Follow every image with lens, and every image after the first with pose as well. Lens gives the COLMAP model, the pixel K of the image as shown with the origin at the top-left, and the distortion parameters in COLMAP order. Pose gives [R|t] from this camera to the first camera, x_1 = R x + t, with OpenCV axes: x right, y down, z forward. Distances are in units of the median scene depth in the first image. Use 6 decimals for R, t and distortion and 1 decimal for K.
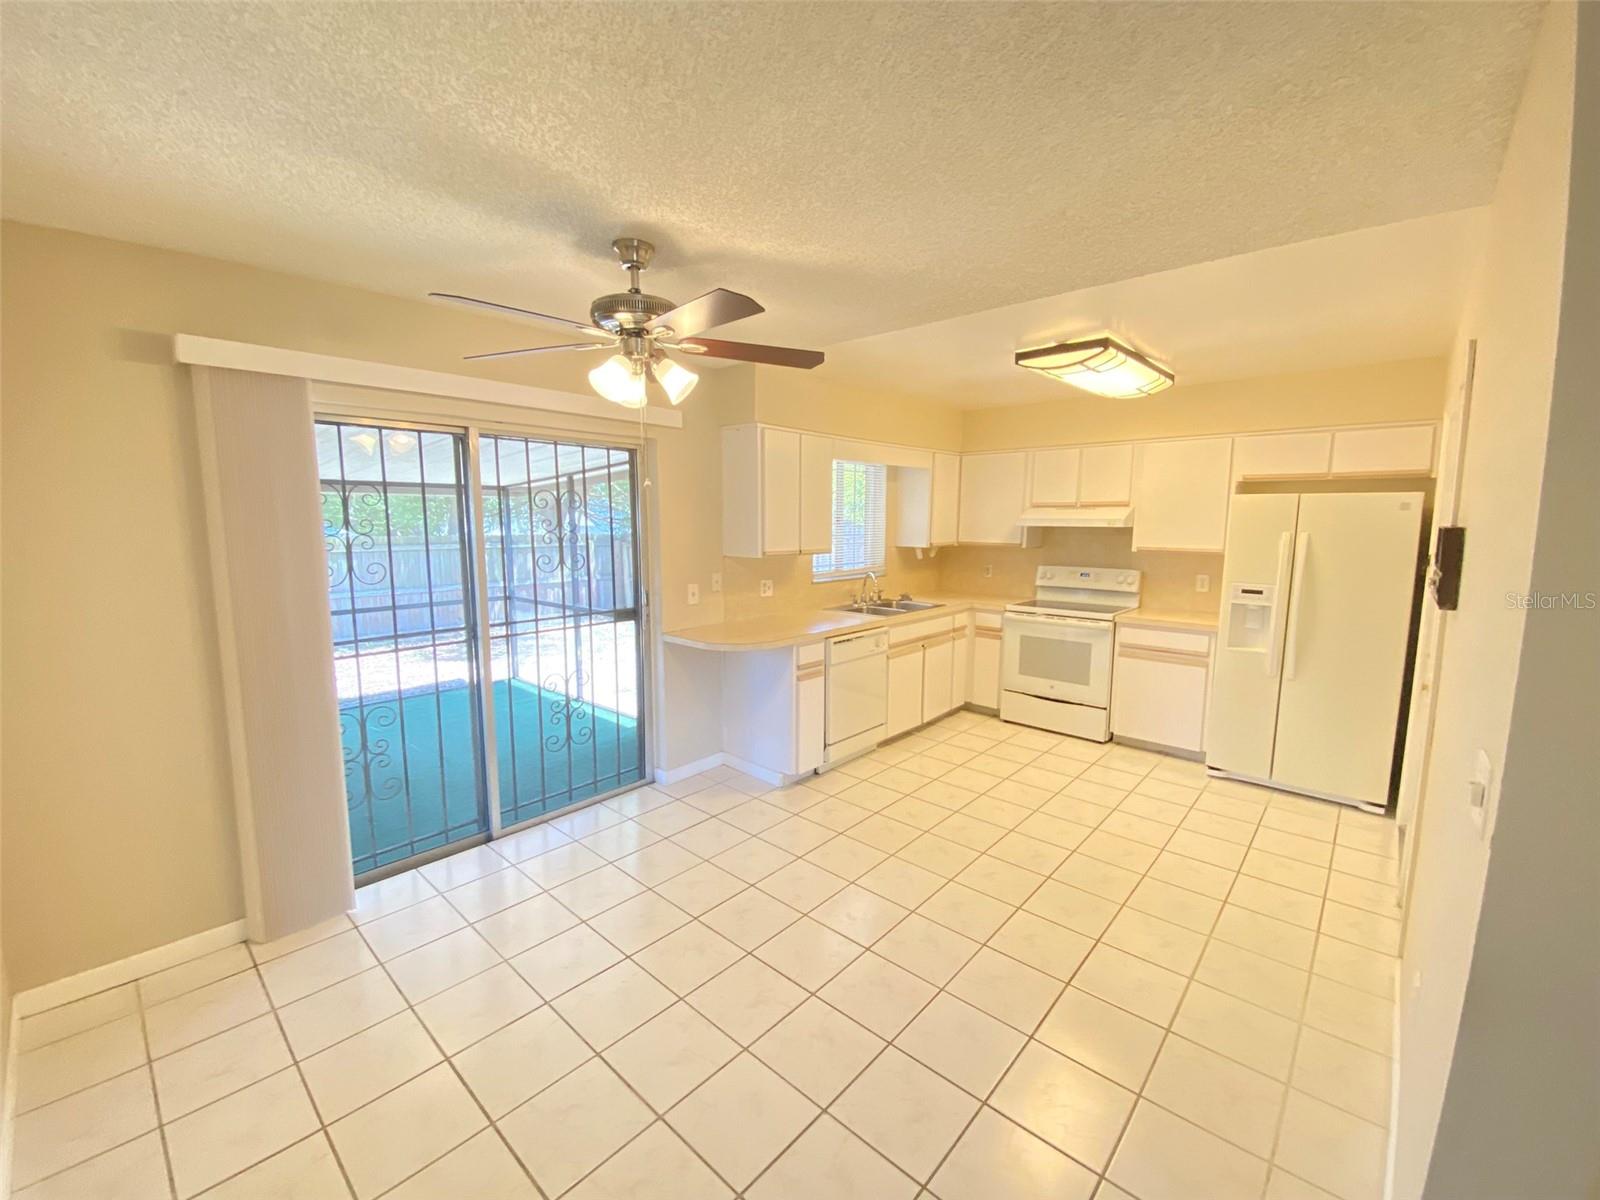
lens RADIAL K [[663.9, 0, 761.7], [0, 663.9, 598.4], [0, 0, 1]] dist [-0.030155, -0.000278]
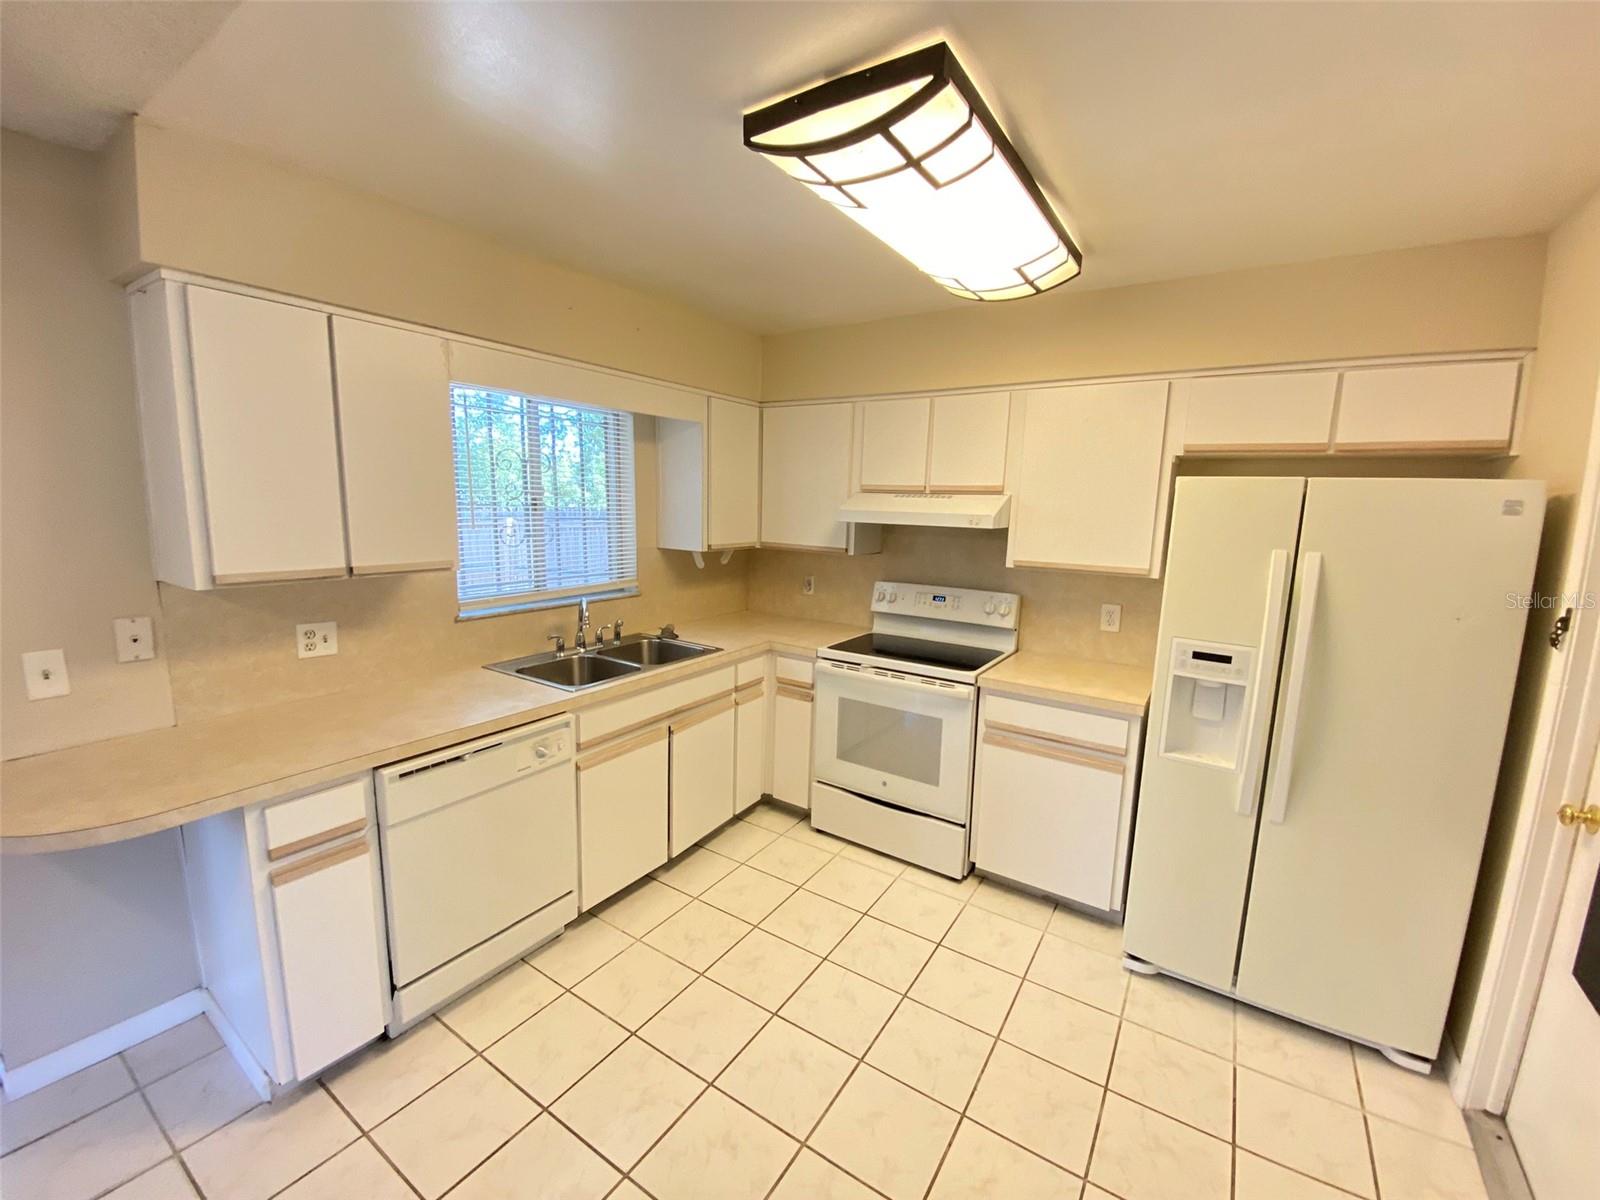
lens RADIAL K [[648.7, 0, 810.4], [0, 648.7, 599.7], [0, 0, 1]] dist [0.008719, -0.016343]
pose [[0.976734, -0.003156, 0.214430, 0.250471], [-0.003630, 0.999505, 0.031249, -0.059453], [-0.214423, -0.031300, 0.976239, 0.440095]]
